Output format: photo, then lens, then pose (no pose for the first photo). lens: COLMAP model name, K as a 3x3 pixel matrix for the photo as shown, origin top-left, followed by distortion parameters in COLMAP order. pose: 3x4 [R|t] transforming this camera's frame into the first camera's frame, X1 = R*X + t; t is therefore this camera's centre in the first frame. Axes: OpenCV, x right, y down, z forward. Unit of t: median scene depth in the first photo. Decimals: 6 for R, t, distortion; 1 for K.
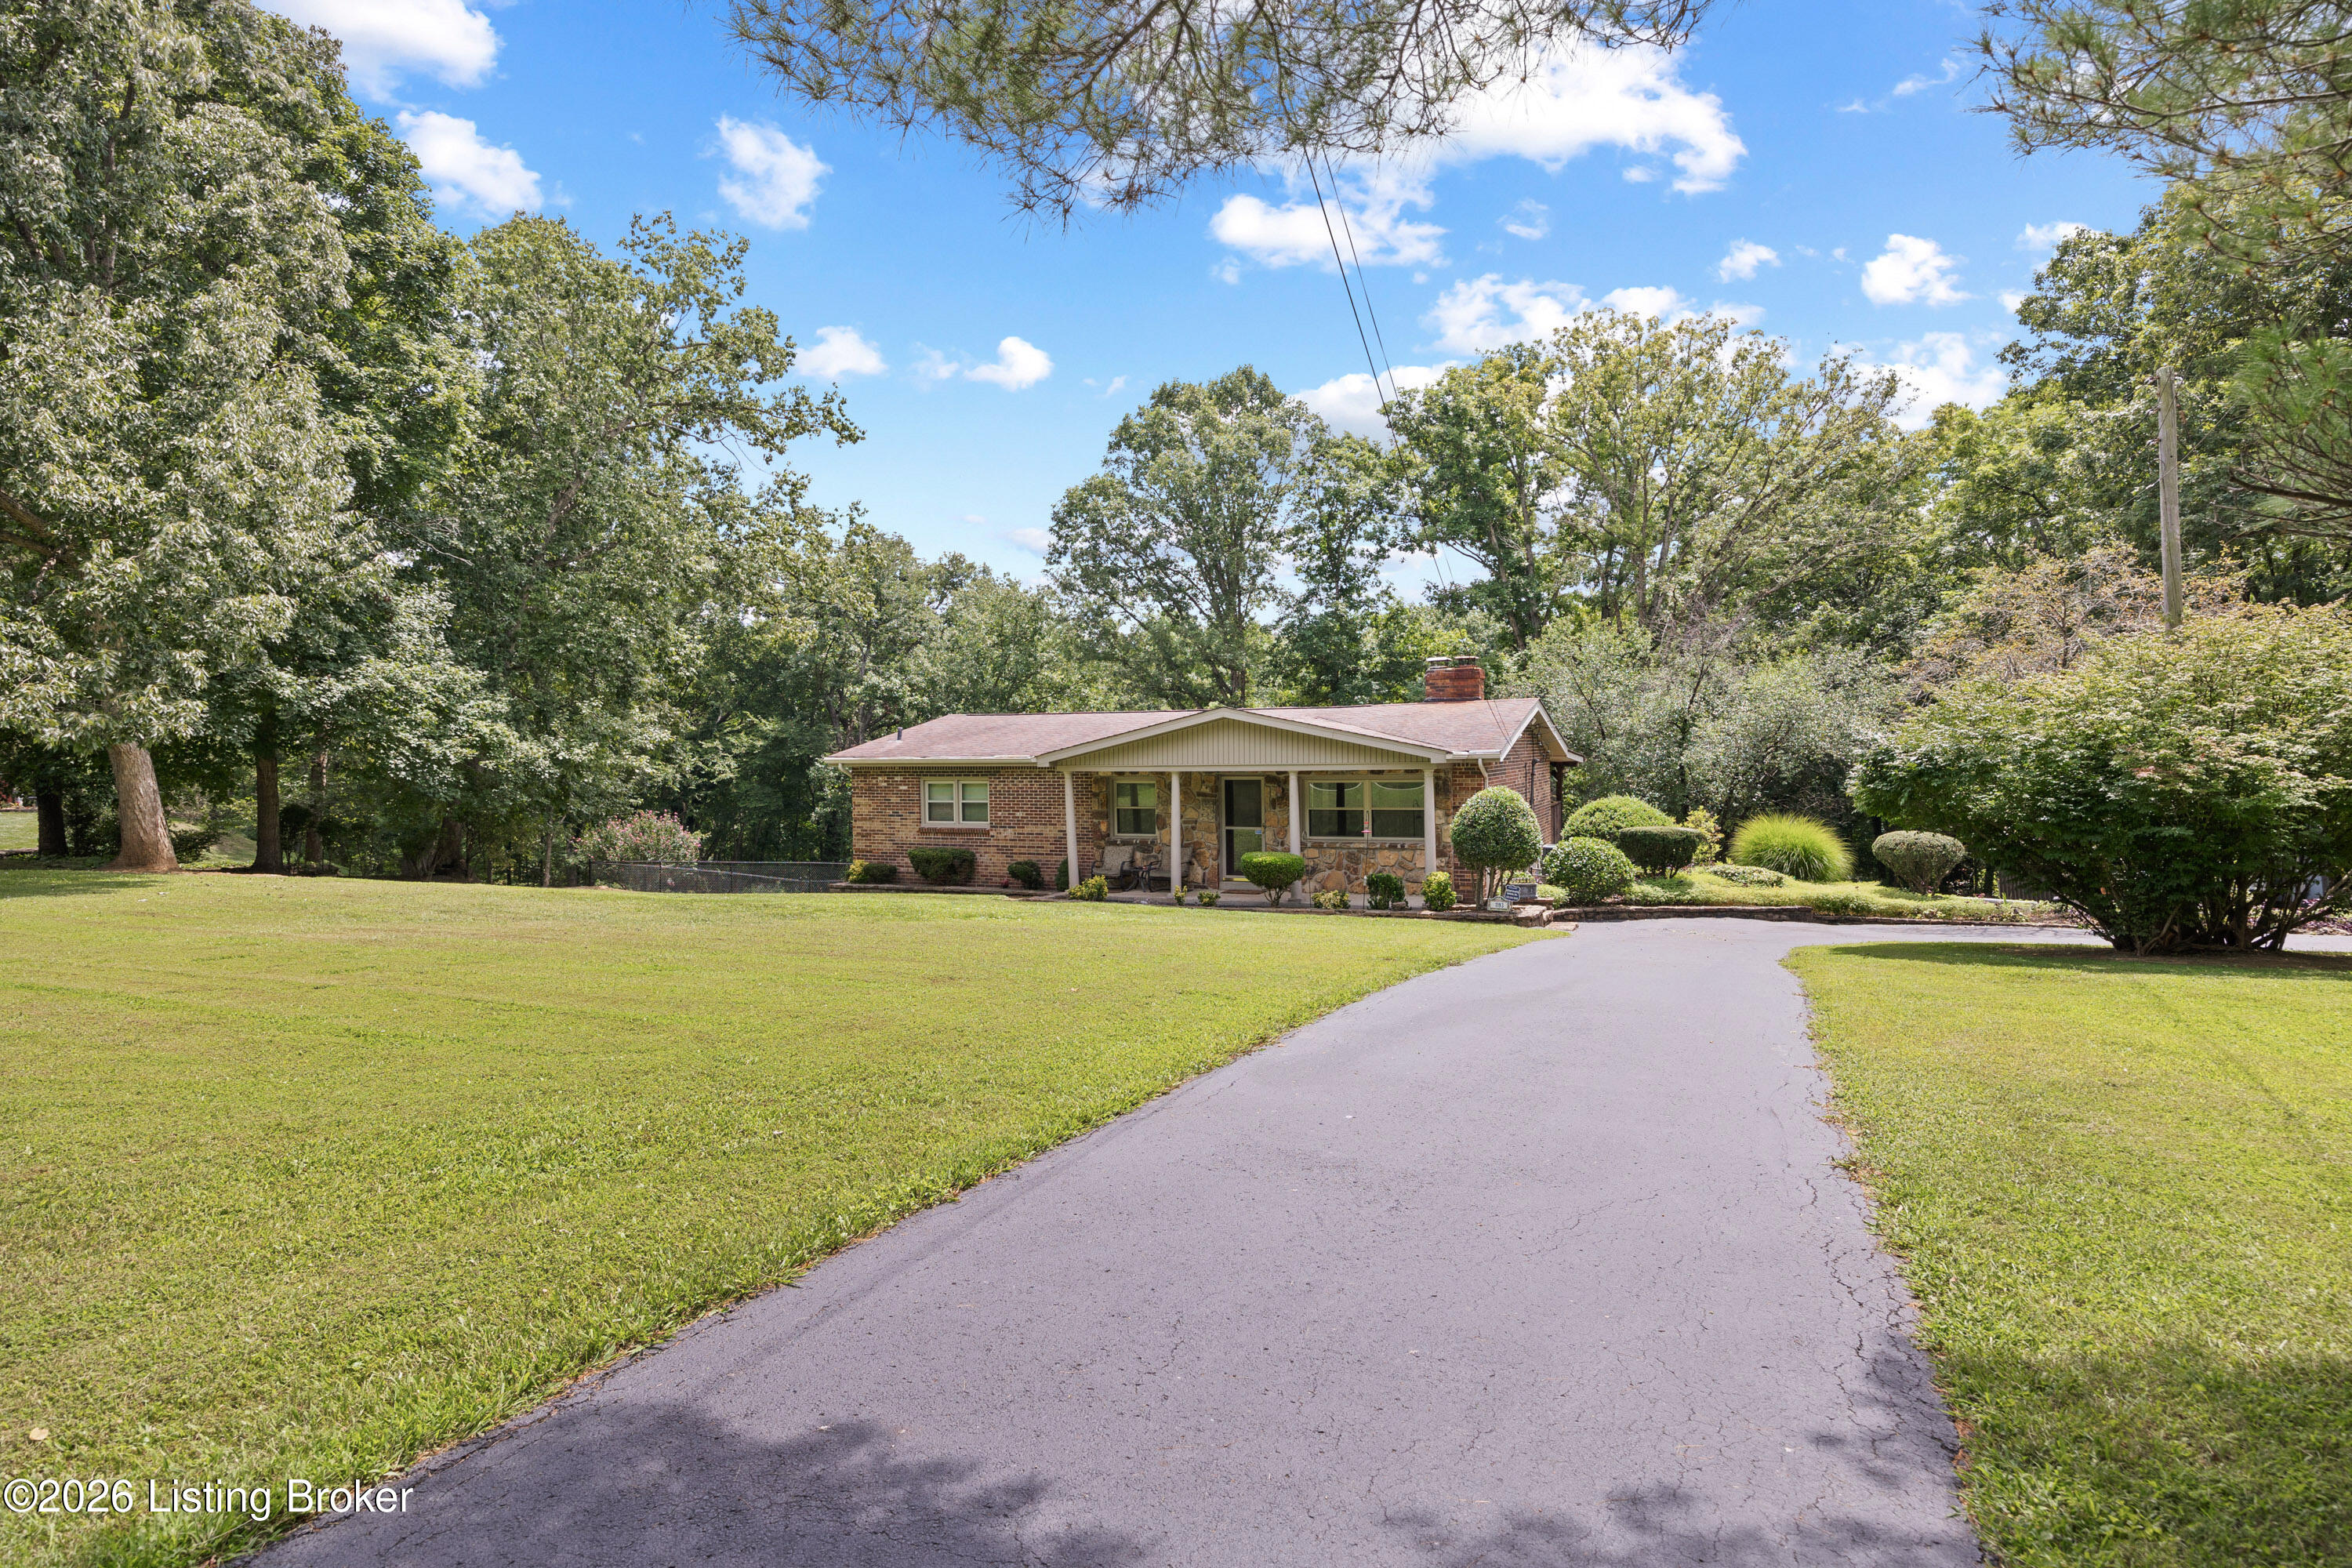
lens RADIAL K [[1285.0, 0, 1176.0], [0, 1285.0, 784.0], [0, 0, 1]] dist [0.002062, 0.000197]
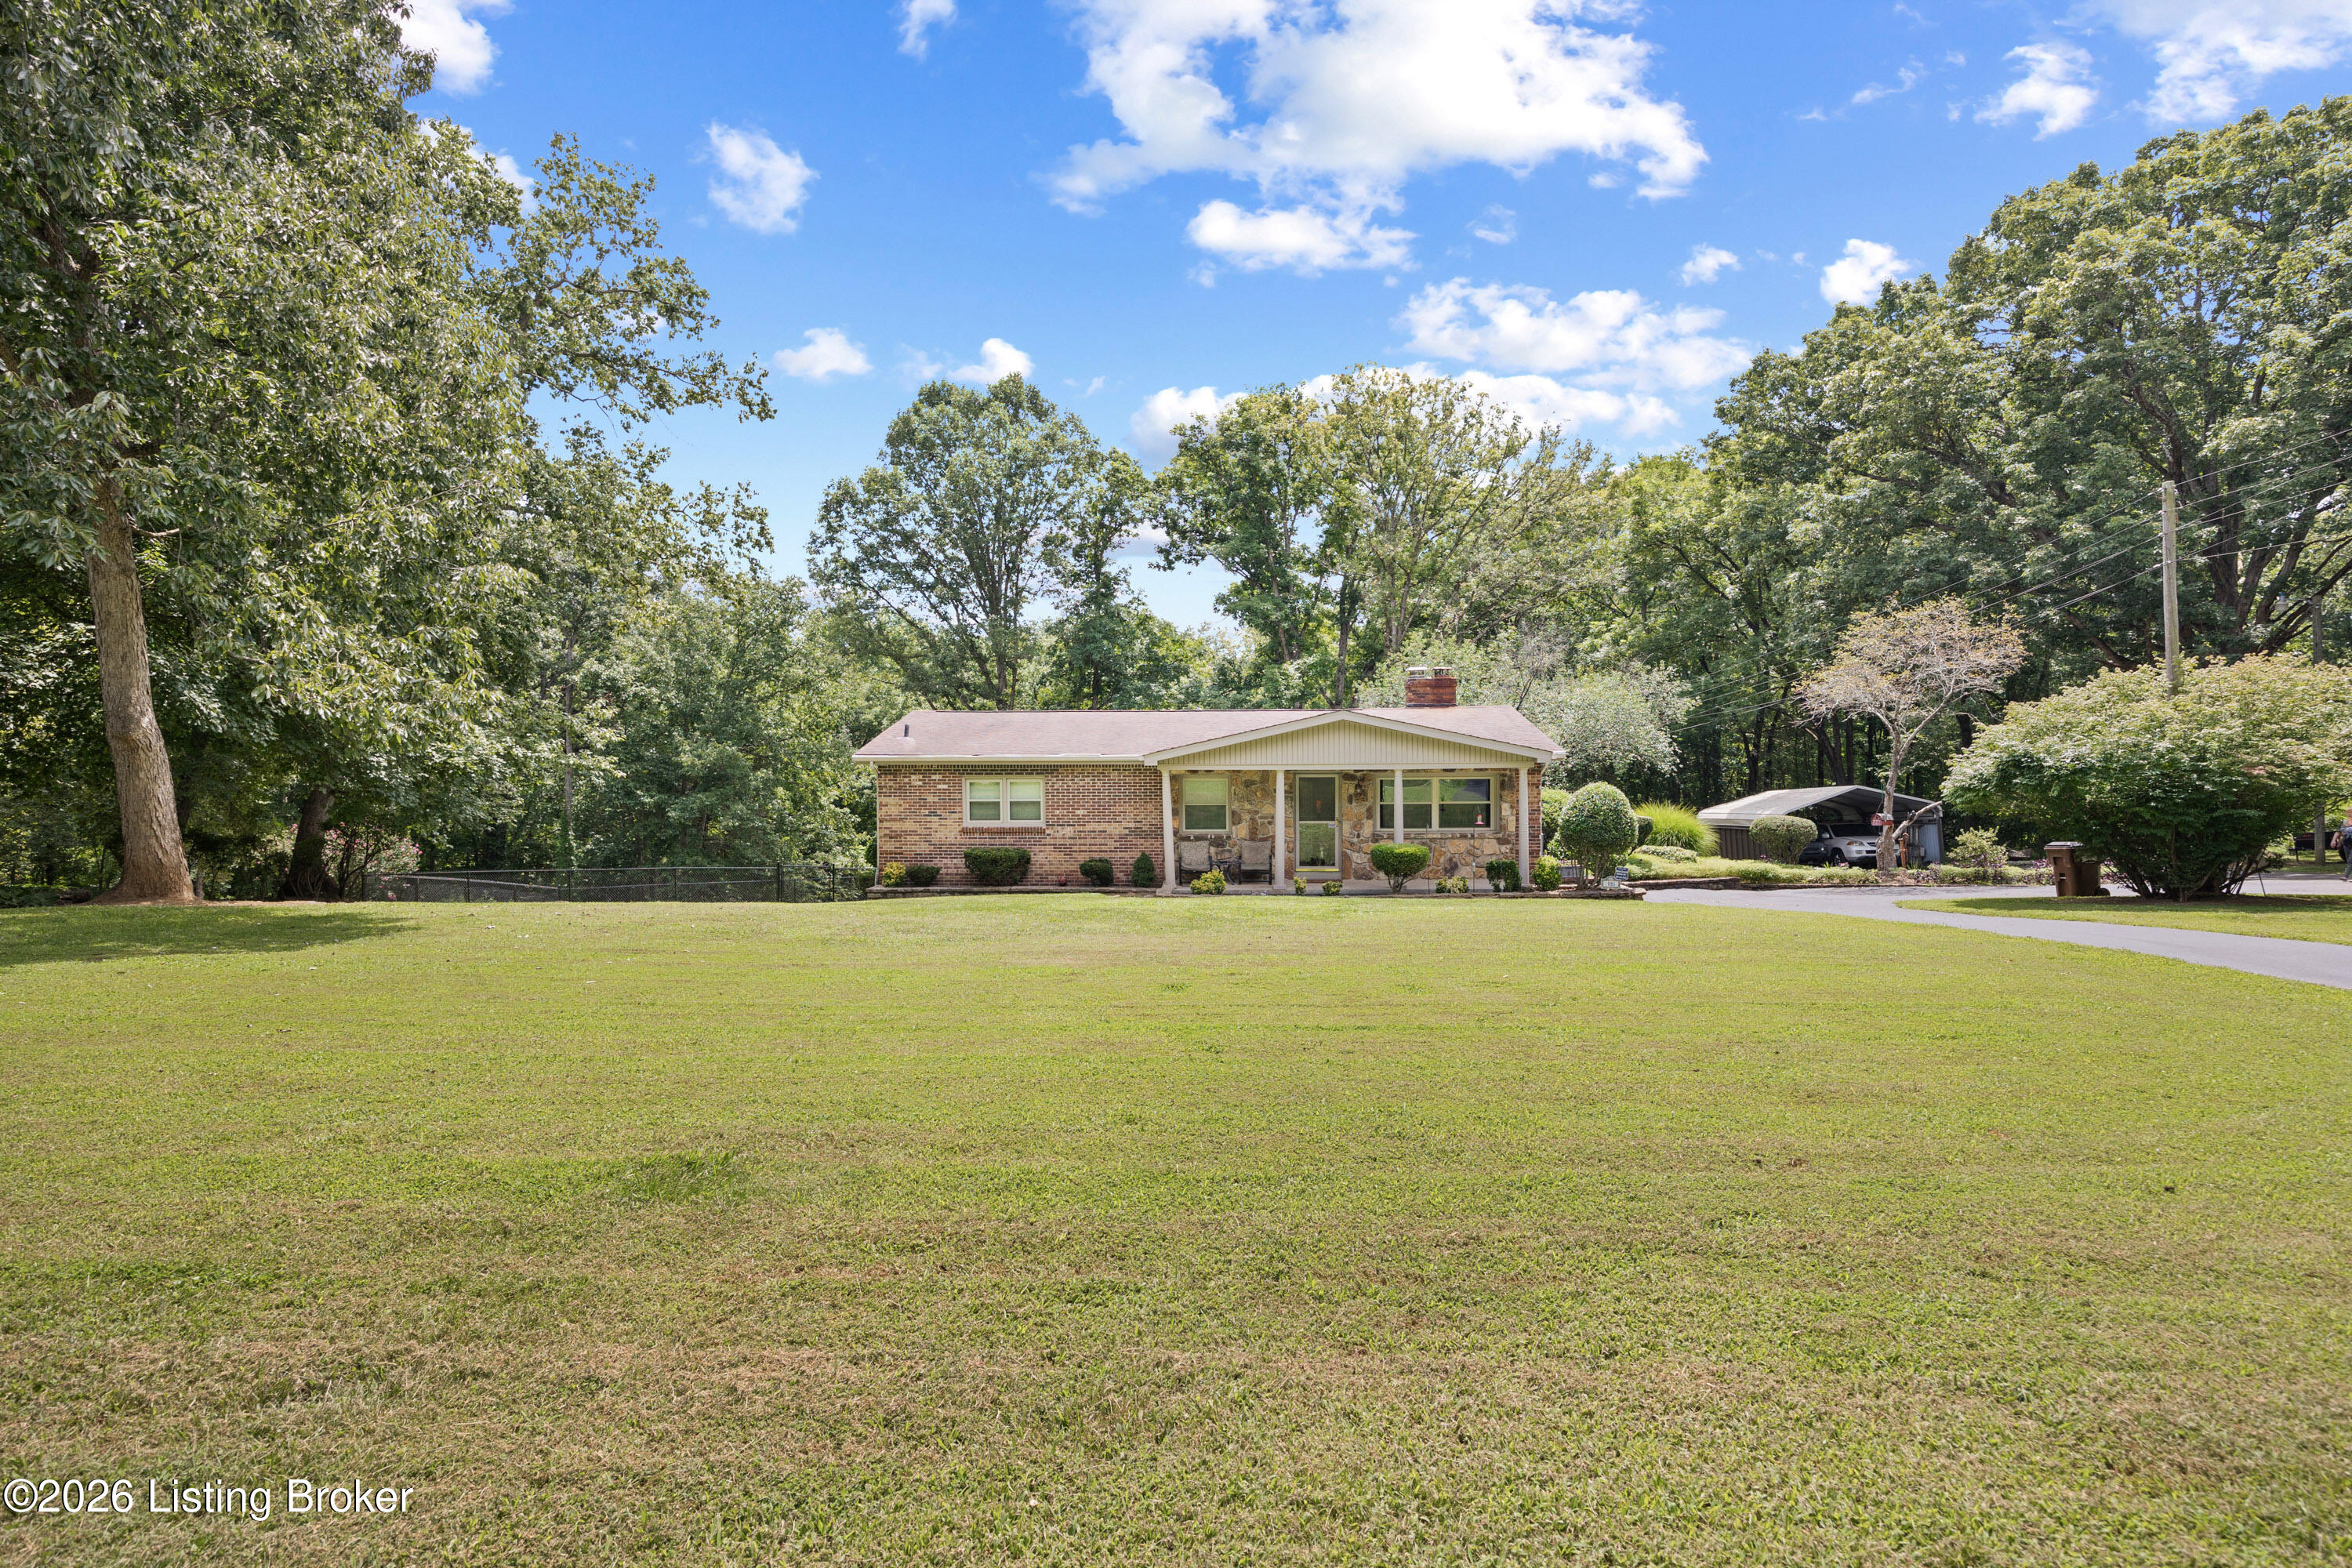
lens RADIAL K [[1239.9, 0, 1167.0], [0, 1239.9, 774.3], [0, 0, 1]] dist [-0.002216, -0.000175]
pose [[0.935106, -0.002617, 0.354359, -0.390370], [0.004118, 0.999985, -0.003481, -0.002476], [-0.354345, 0.004715, 0.935103, 0.066033]]
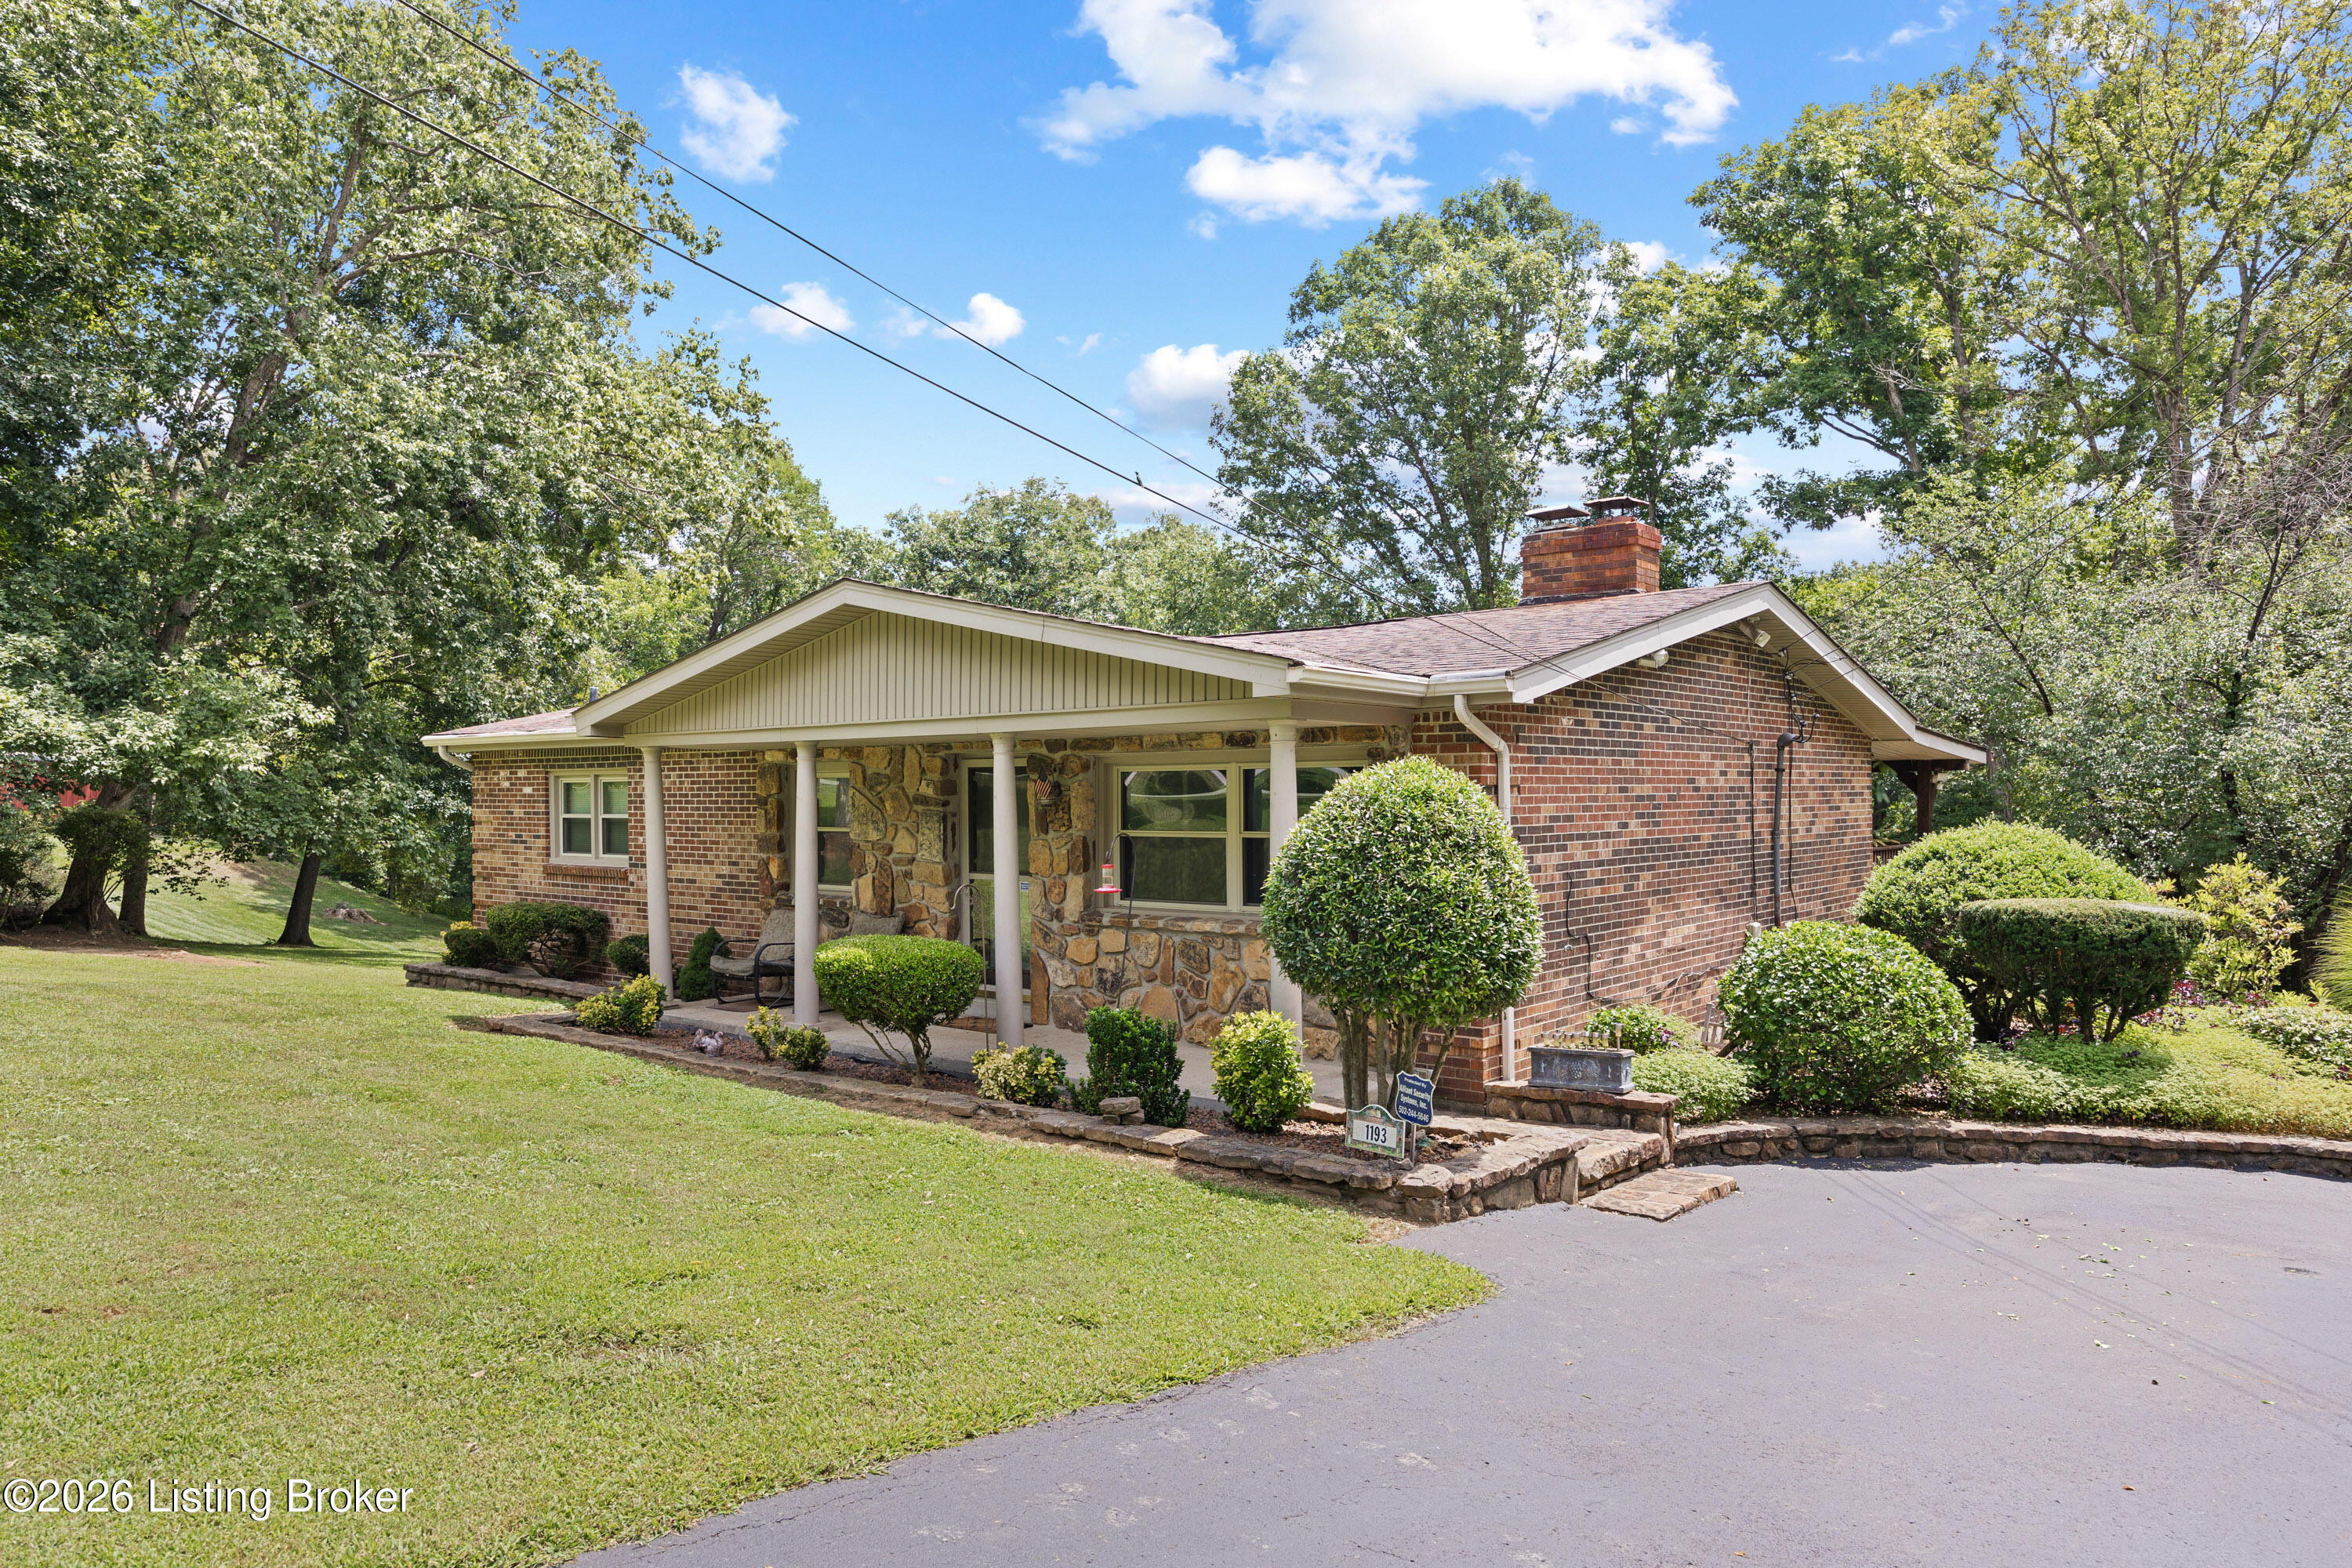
lens RADIAL K [[1520.0, 0, 1175.0], [0, 1520.0, 810.6], [0, 0, 1]] dist [-0.003801, 0.000945]
pose [[0.961850, 0.011133, -0.273351, 0.226054], [-0.015225, 0.999801, -0.012853, 0.015660], [0.273153, 0.016524, 0.961829, 0.467018]]
